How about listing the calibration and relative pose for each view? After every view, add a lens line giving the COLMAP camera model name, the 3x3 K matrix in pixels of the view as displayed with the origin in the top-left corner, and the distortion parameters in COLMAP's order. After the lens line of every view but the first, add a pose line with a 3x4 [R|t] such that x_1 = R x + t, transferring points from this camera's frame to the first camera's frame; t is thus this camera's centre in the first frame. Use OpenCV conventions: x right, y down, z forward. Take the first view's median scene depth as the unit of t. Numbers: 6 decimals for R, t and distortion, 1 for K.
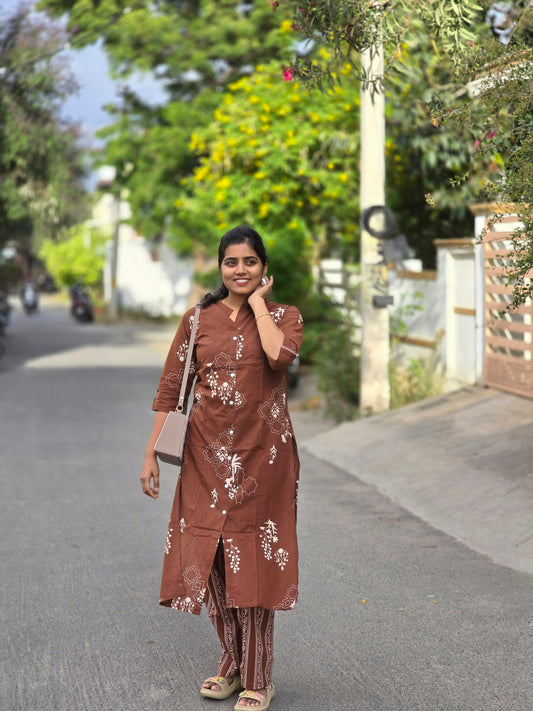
lens RADIAL K [[1445.7, 0, 292.7], [0, 1445.7, 352.8], [0, 0, 1]] dist [0.011492, 0.345437]
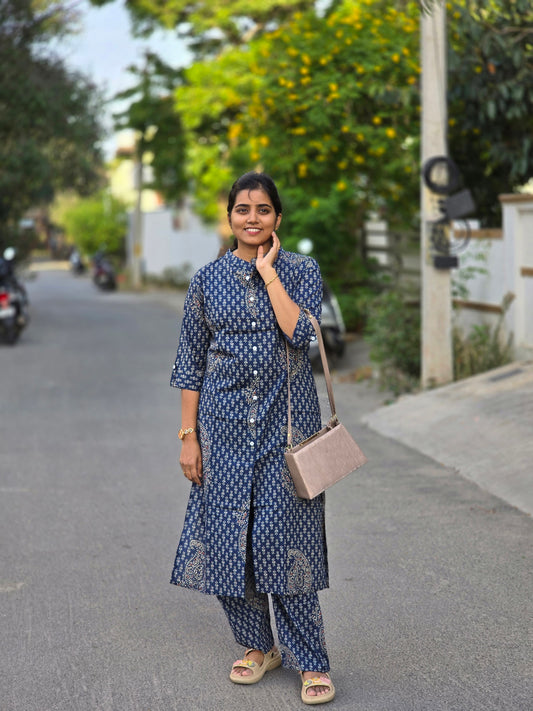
lens RADIAL K [[1445.7, 0, 292.7], [0, 1445.7, 352.8], [0, 0, 1]] dist [0.011492, 0.345437]
pose [[0.999884, -0.008229, -0.012834, -0.030502], [0.008516, 0.999711, 0.022466, -0.000175], [0.012646, -0.022573, 0.999665, 0.110597]]
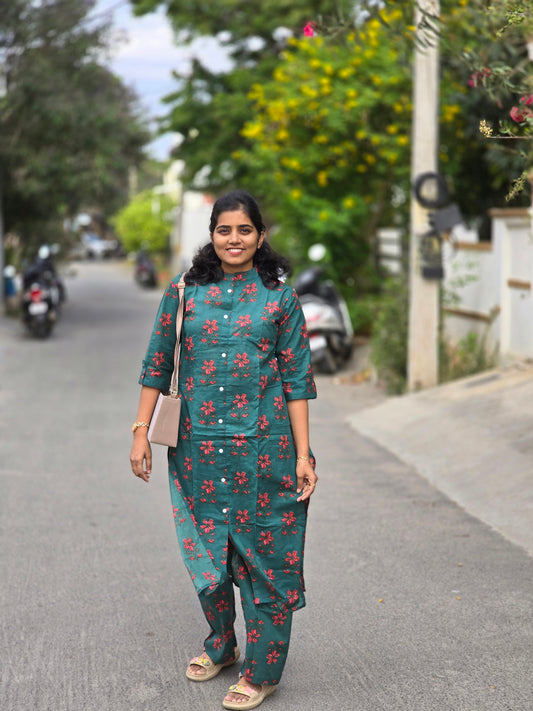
lens RADIAL K [[1440.8, 0, 252.6], [0, 1440.8, 355.3], [0, 0, 1]] dist [0.067160, 0.081248]
pose [[0.996857, 0.017739, -0.077206, 0.022125], [-0.015858, 0.999564, 0.024913, -0.003789], [0.077614, -0.023610, 0.996704, 0.039279]]
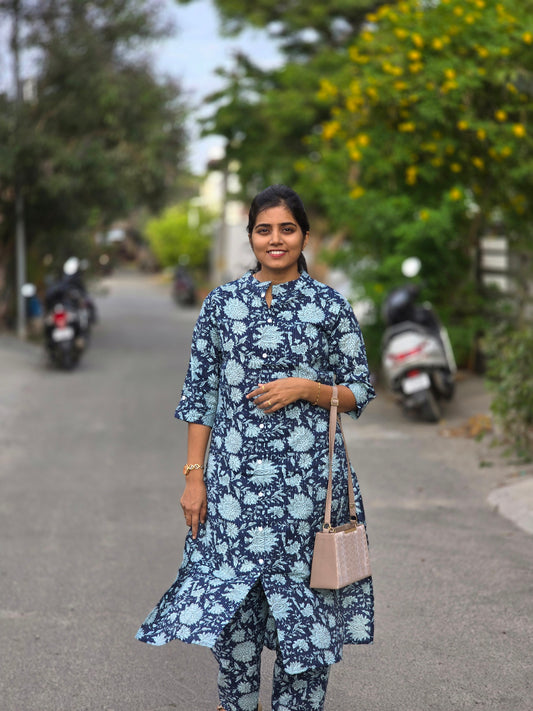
lens RADIAL K [[1452.0, 0, 266.5], [0, 1452.0, 355.5], [0, 0, 1]] dist [0.005015, 0.310992]
pose [[0.995673, 0.016956, -0.091363, -0.044506], [-0.015773, 0.999782, 0.013650, -0.016713], [0.091575, -0.012149, 0.995724, 0.374931]]
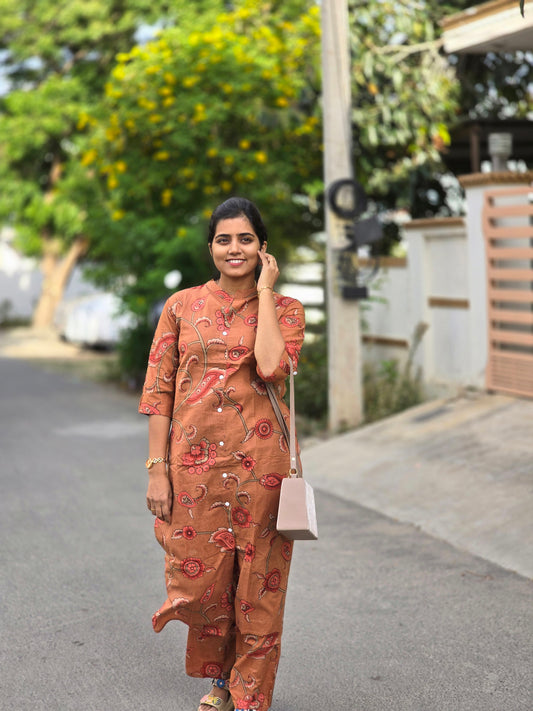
lens RADIAL K [[1445.7, 0, 292.7], [0, 1445.7, 352.8], [0, 0, 1]] dist [0.011492, 0.345437]
pose [[0.992013, -0.032511, 0.121877, -0.100443], [0.032474, 0.999470, 0.002288, -0.005880], [-0.121887, 0.001688, 0.992543, 0.218997]]
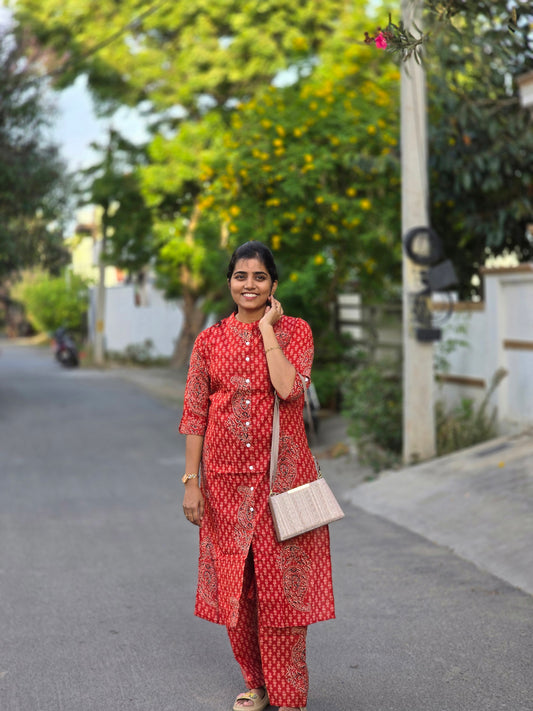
lens RADIAL K [[1452.0, 0, 266.5], [0, 1452.0, 355.5], [0, 0, 1]] dist [0.005015, 0.310992]
pose [[0.999936, -0.011226, -0.001577, -0.047398], [0.011176, 0.999524, -0.028765, 0.002007], [0.001900, 0.028745, 0.999585, 0.137560]]
